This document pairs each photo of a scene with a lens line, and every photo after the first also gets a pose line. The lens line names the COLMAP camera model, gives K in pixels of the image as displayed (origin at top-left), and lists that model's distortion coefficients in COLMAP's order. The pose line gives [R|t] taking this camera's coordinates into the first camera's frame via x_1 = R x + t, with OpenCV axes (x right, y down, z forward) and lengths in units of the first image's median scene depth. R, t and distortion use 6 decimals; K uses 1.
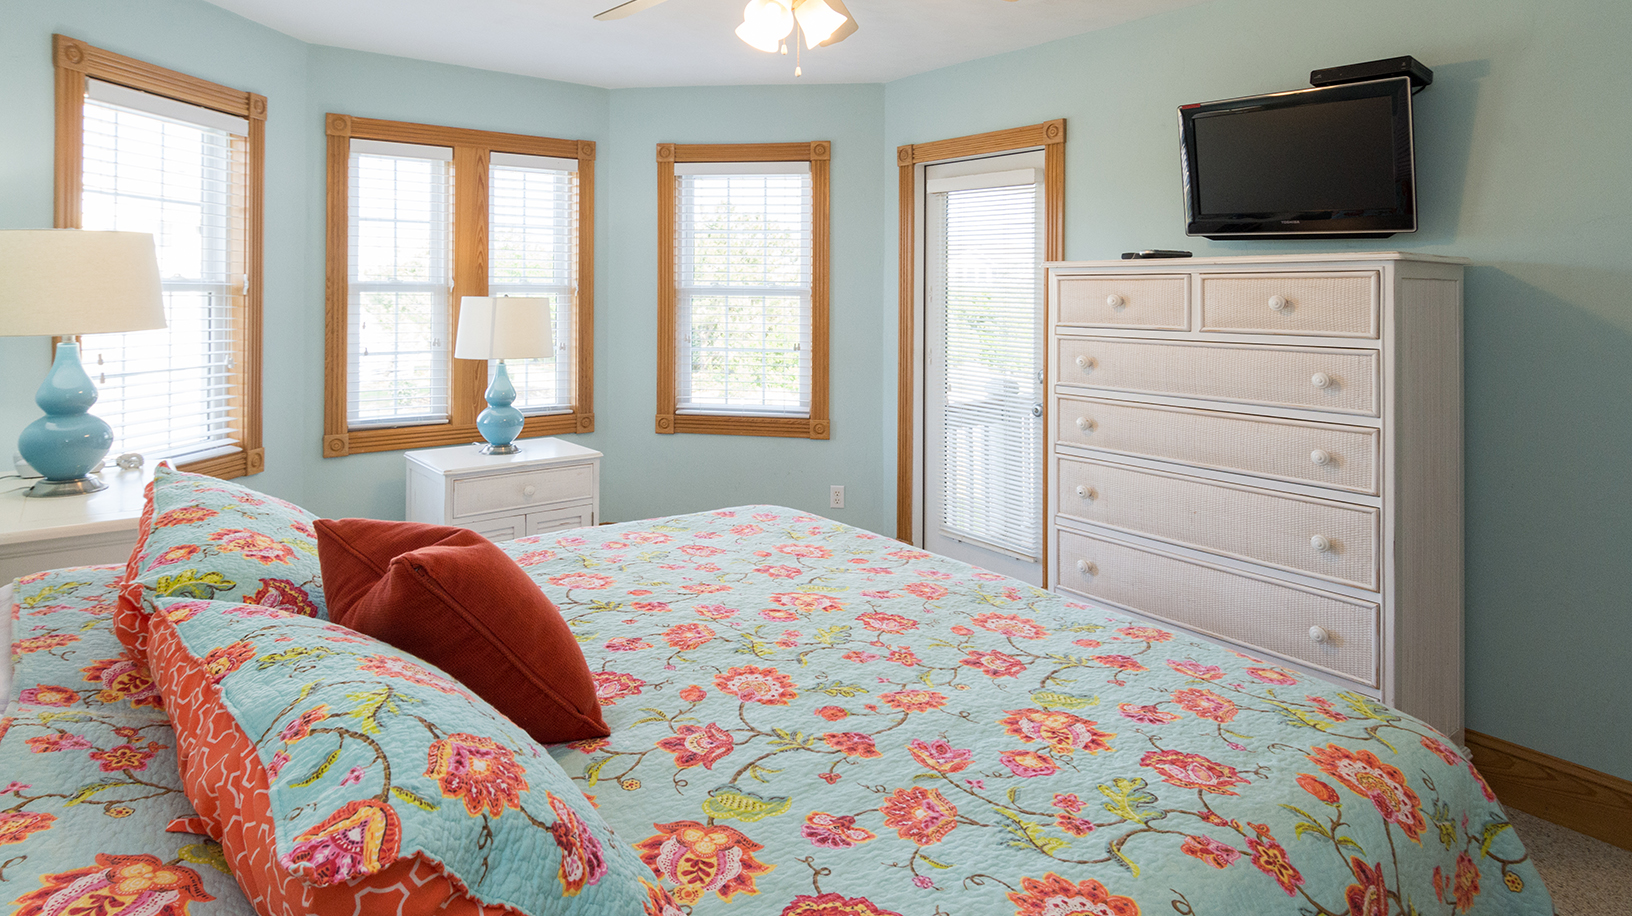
lens RADIAL K [[888.8, 0, 816.0], [0, 888.8, 458.0], [0, 0, 1]] dist [-0.005924, -0.001562]
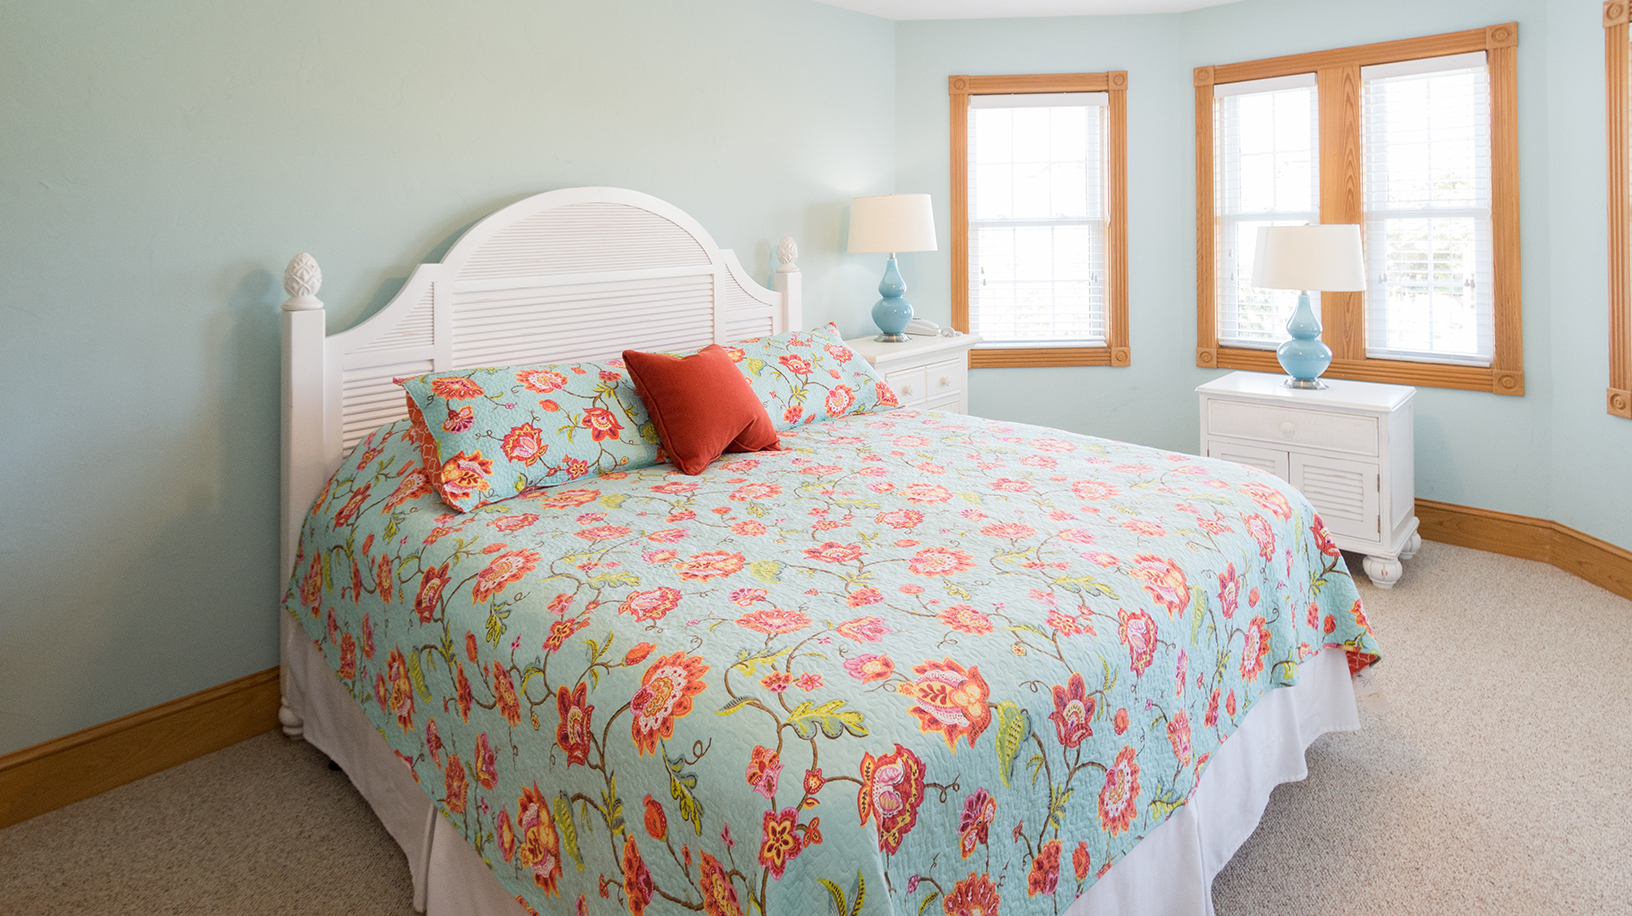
lens RADIAL K [[896.7, 0, 816.0], [0, 896.7, 458.0], [0, 0, 1]] dist [0.000270, -0.000229]
pose [[0.132664, 0.235038, -0.962890, 0.653813], [-0.159410, 0.963890, 0.213319, -0.067162], [0.978258, 0.125195, 0.165340, 0.386068]]
